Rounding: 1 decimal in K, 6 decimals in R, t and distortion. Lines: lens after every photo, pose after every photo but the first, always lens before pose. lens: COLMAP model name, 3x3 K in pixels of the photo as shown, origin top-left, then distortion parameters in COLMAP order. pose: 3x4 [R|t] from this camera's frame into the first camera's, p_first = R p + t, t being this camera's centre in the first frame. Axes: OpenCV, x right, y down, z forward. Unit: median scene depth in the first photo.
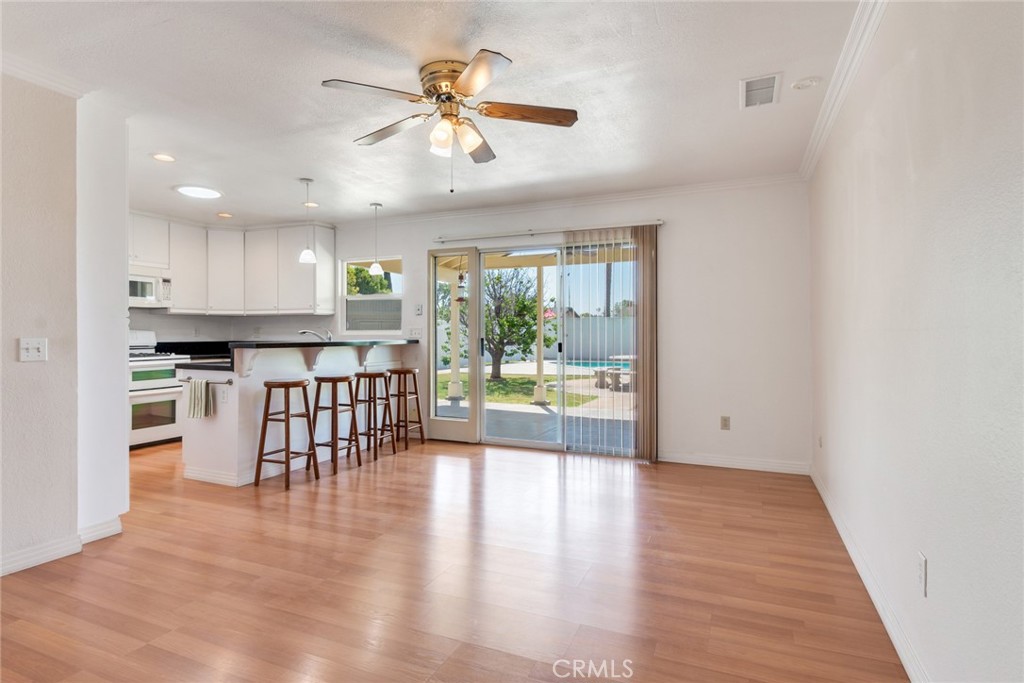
lens RADIAL K [[531.4, 0, 497.3], [0, 531.4, 331.3], [0, 0, 1]] dist [0.013183, -0.026397]
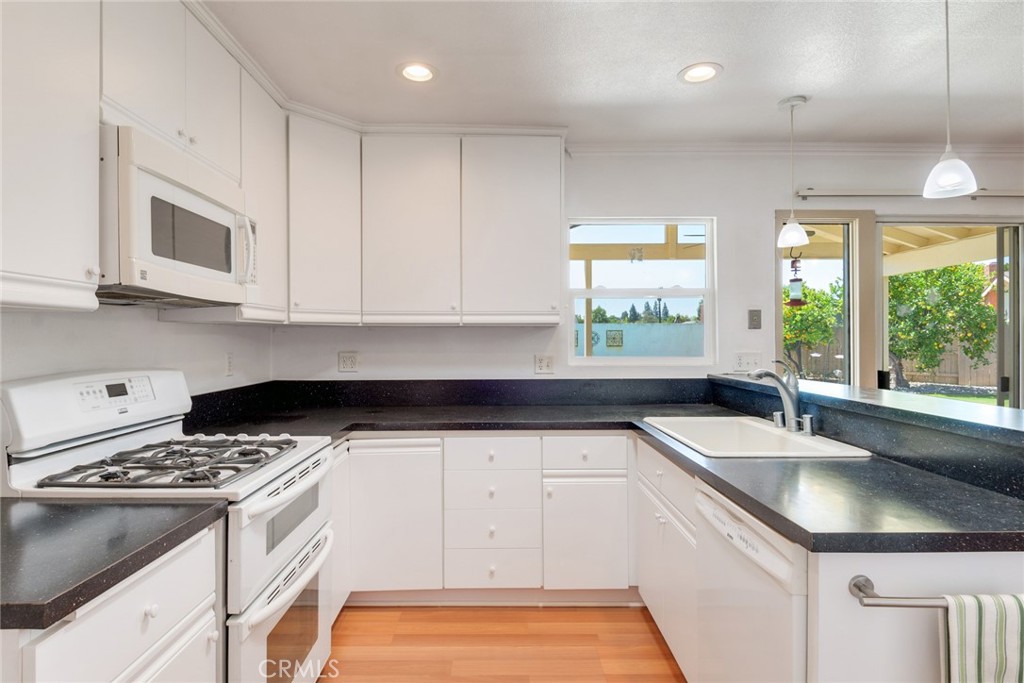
lens RADIAL K [[531.4, 0, 497.3], [0, 531.4, 331.3], [0, 0, 1]] dist [0.013183, -0.026397]
pose [[0.915450, 0.004135, 0.402410, -0.602549], [-0.001437, 0.999974, -0.007004, -0.024377], [-0.402428, 0.005834, 0.915433, 0.611535]]
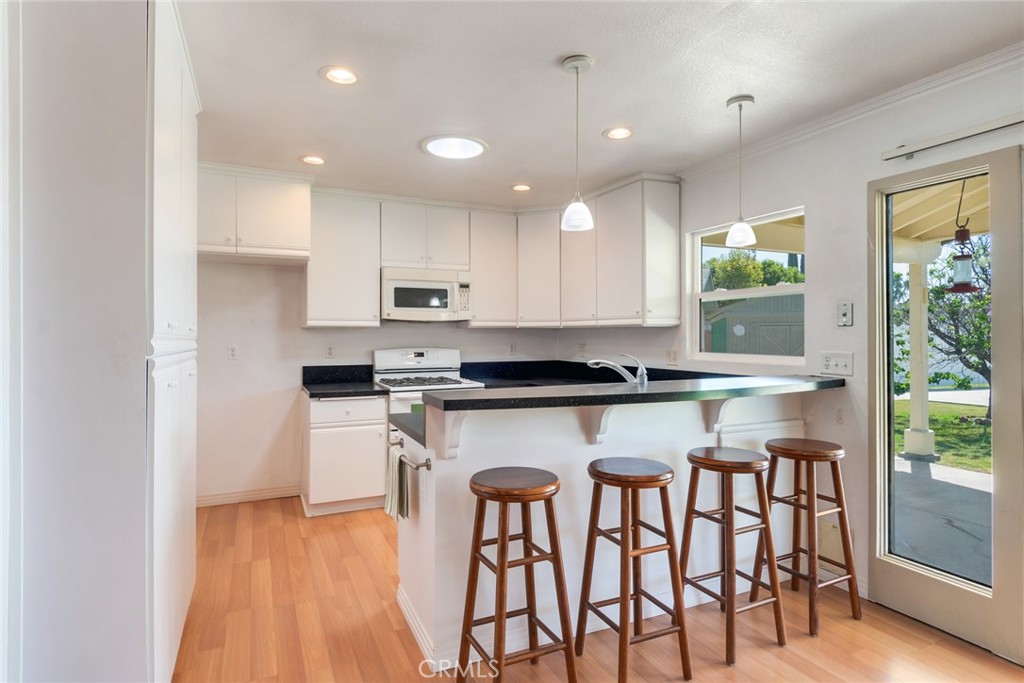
lens RADIAL K [[531.4, 0, 497.3], [0, 531.4, 331.3], [0, 0, 1]] dist [0.013183, -0.026397]
pose [[0.745929, -0.003953, -0.666014, -0.065586], [0.002734, 0.999992, -0.002873, -0.025797], [0.666020, 0.000322, 0.745934, 0.452377]]
